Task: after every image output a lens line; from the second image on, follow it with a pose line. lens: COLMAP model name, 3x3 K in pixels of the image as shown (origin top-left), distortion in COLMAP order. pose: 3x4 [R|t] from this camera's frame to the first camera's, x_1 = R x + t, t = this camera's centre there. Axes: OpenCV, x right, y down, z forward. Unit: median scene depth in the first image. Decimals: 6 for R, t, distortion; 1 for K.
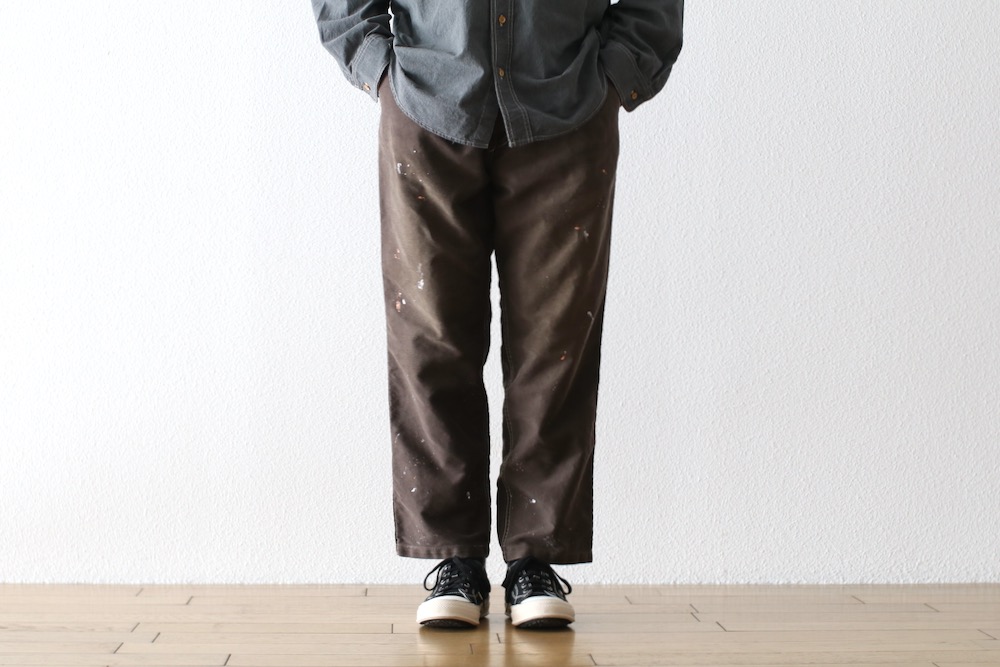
lens RADIAL K [[2922.4, 0, 500.0], [0, 2922.4, 333.5], [0, 0, 1]] dist [-0.101252, -0.685463]
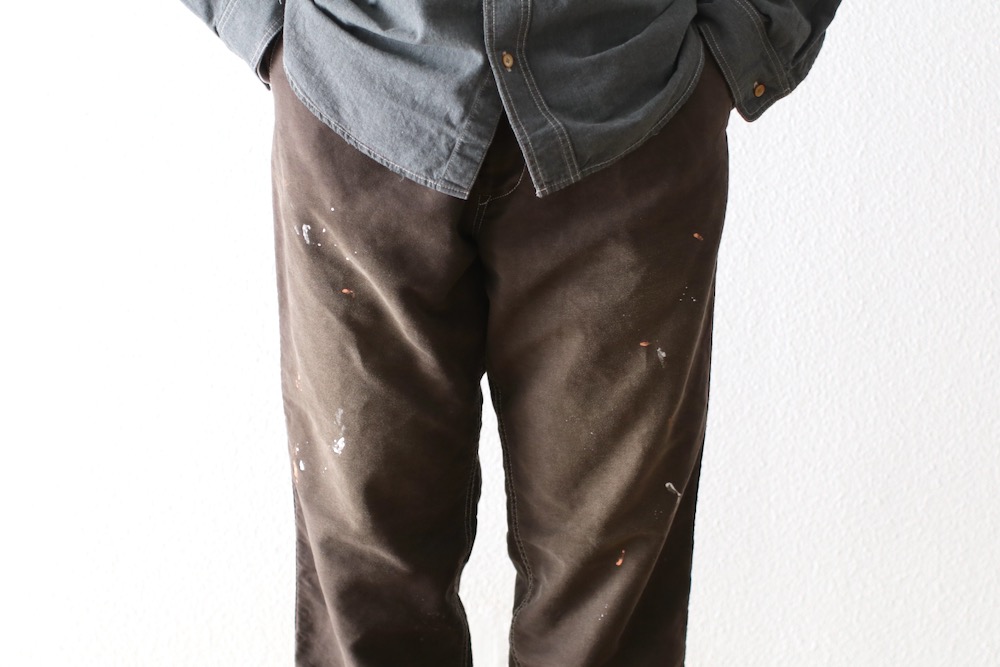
lens RADIAL K [[2922.4, 0, 500.0], [0, 2922.4, 333.5], [0, 0, 1]] dist [-0.101252, -0.685463]
pose [[0.999681, 0.003863, 0.024968, -0.011360], [-0.007598, 0.988463, 0.151270, -0.103163], [-0.024095, -0.151411, 0.988177, 0.421274]]
